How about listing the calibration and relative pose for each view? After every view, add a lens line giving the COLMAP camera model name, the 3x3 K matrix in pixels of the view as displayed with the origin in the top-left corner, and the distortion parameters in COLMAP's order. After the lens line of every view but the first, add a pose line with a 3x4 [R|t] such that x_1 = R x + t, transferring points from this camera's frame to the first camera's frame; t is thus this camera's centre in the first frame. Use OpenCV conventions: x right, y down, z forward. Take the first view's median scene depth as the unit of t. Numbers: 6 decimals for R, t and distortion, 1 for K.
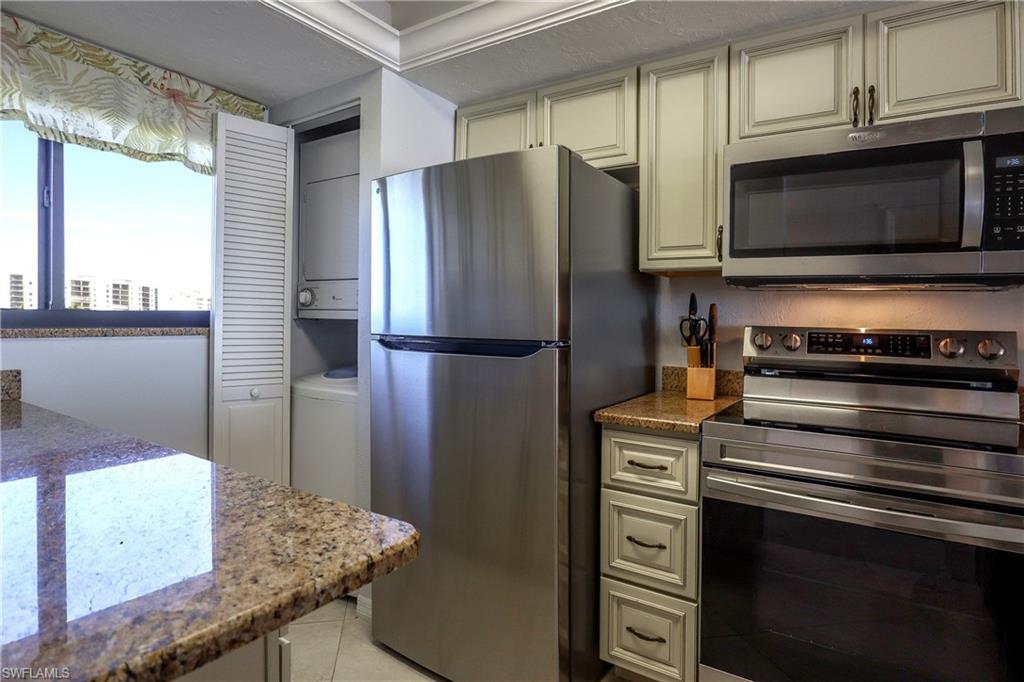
lens RADIAL K [[544.7, 0, 512.4], [0, 544.7, 323.1], [0, 0, 1]] dist [-0.001843, -0.000232]
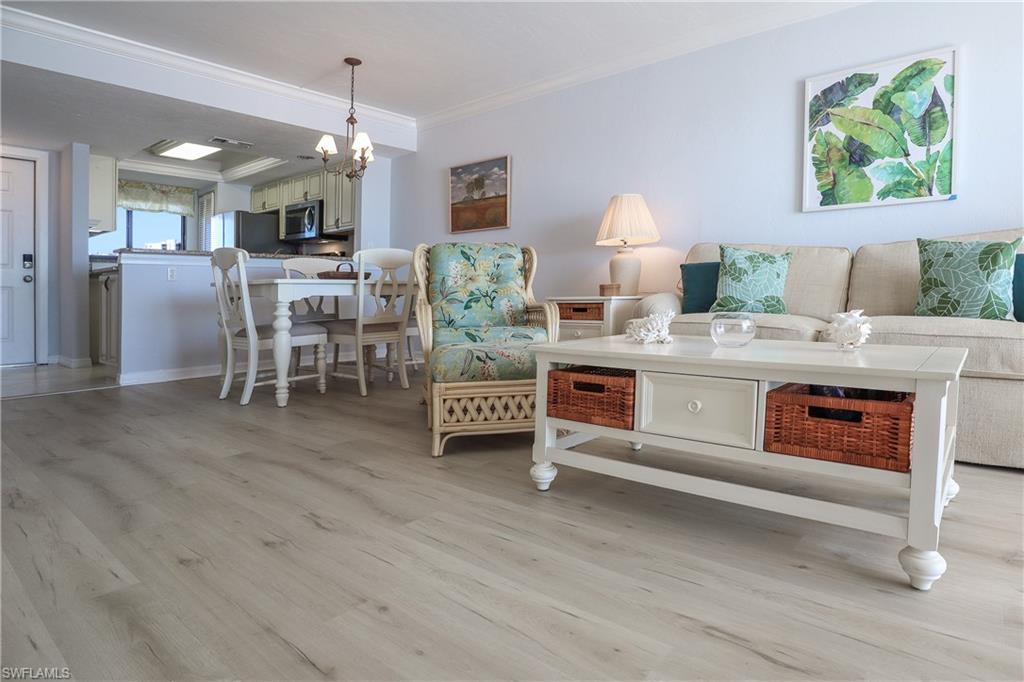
lens RADIAL K [[565.9, 0, 513.3], [0, 565.9, 292.3], [0, 0, 1]] dist [-0.015432, 0.000004]
pose [[0.991394, -0.015907, -0.129943, 2.116151], [0.013498, 0.999721, -0.019399, 0.313859], [0.130215, 0.017478, 0.991332, -2.313427]]
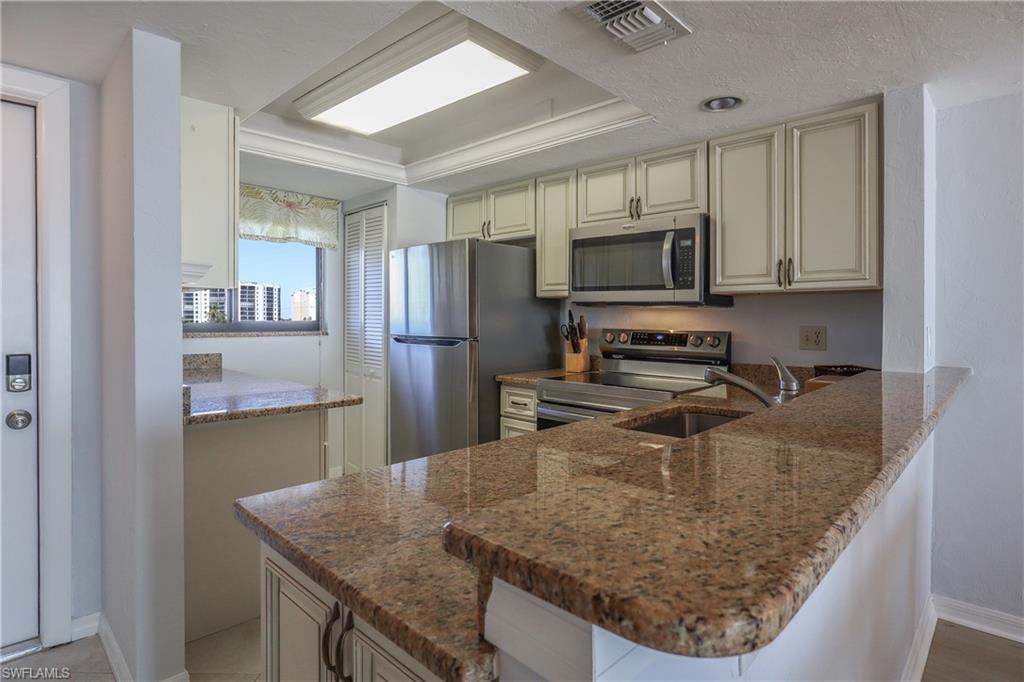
lens RADIAL K [[544.7, 0, 512.4], [0, 544.7, 323.1], [0, 0, 1]] dist [-0.001843, -0.000232]
pose [[0.983914, -0.007797, -0.178472, 0.485657], [0.006583, 0.999951, -0.007391, -0.002298], [0.178521, 0.006097, 0.983917, -0.739181]]
